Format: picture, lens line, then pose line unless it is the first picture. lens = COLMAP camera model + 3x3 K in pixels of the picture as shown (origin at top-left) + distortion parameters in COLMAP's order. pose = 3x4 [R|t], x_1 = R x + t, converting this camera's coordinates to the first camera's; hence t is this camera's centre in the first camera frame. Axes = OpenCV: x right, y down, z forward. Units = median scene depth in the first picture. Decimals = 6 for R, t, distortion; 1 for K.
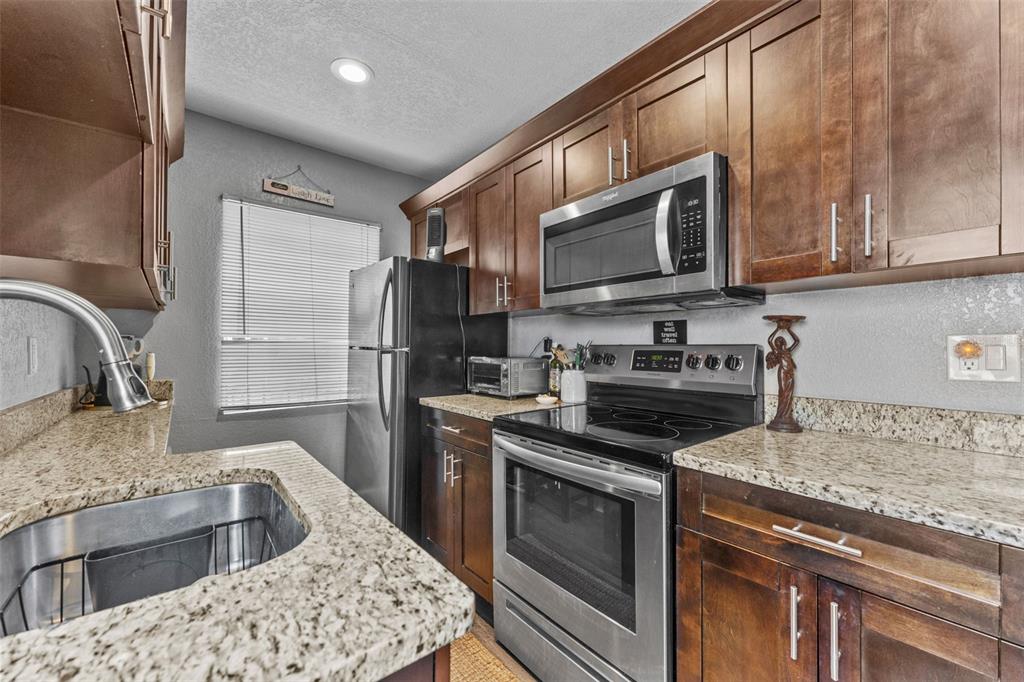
lens RADIAL K [[408.6, 0, 514.3], [0, 408.6, 343.3], [0, 0, 1]] dist [0.001080, 0.000108]
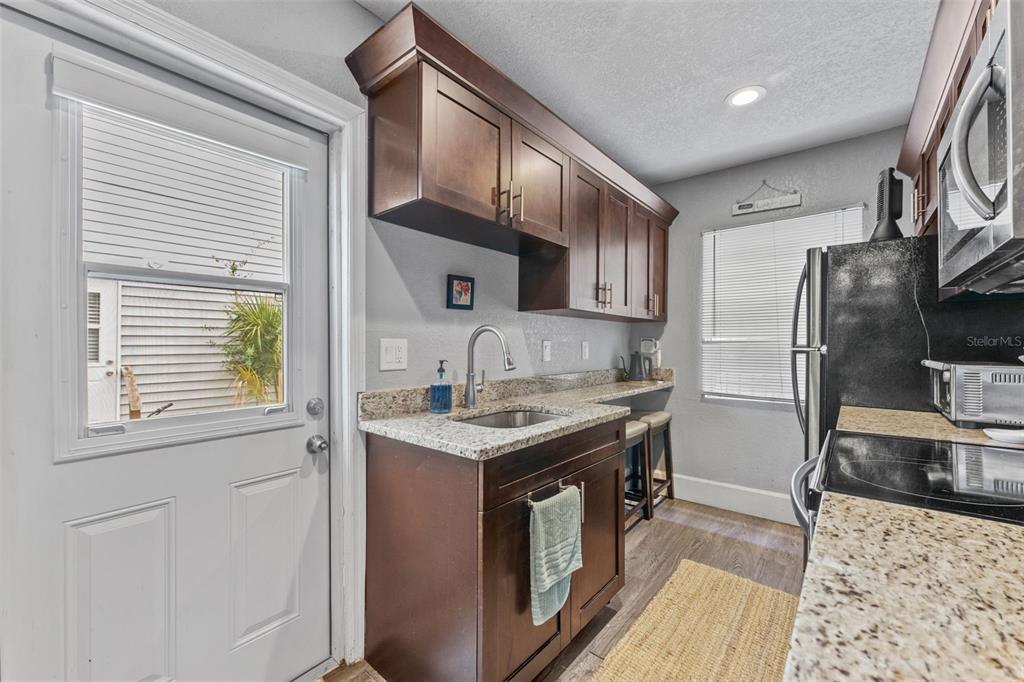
lens RADIAL K [[408.6, 0, 514.3], [0, 408.6, 343.3], [0, 0, 1]] dist [0.001080, 0.000108]
pose [[0.189679, -0.004735, -0.981835, 0.499368], [0.005714, 0.999977, -0.003718, 0.001969], [0.981830, -0.004905, 0.189701, 0.160290]]
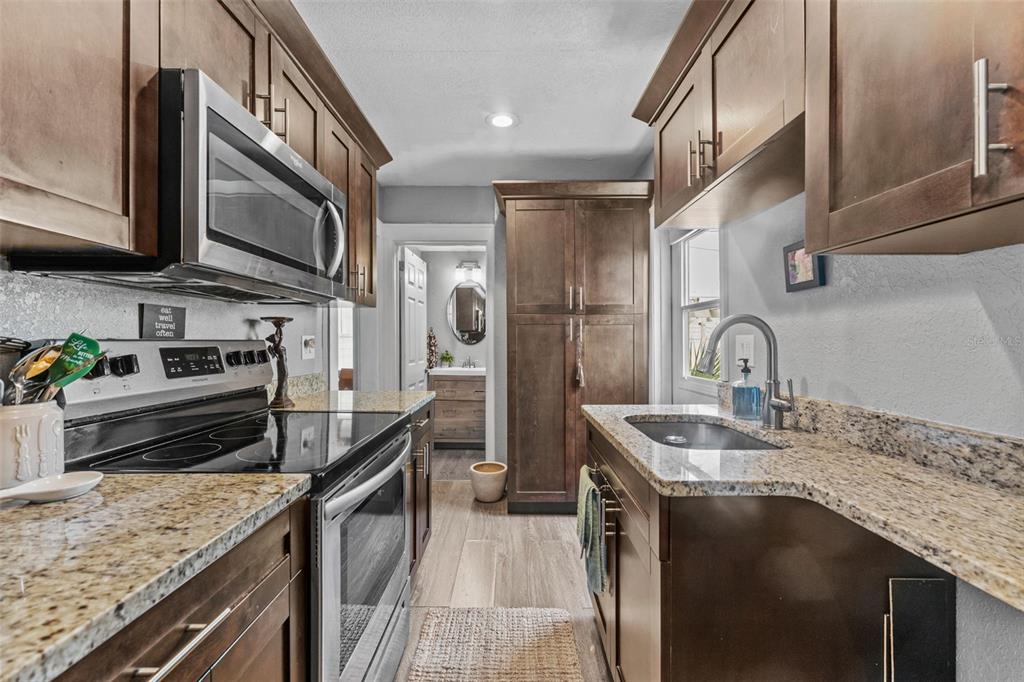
lens RADIAL K [[408.6, 0, 514.3], [0, 408.6, 343.3], [0, 0, 1]] dist [0.001080, 0.000108]
pose [[-0.773970, -0.002078, 0.633219, -0.448875], [-0.003489, 0.999993, -0.000983, 0.007041], [-0.633212, -0.002970, -0.773972, 0.961975]]
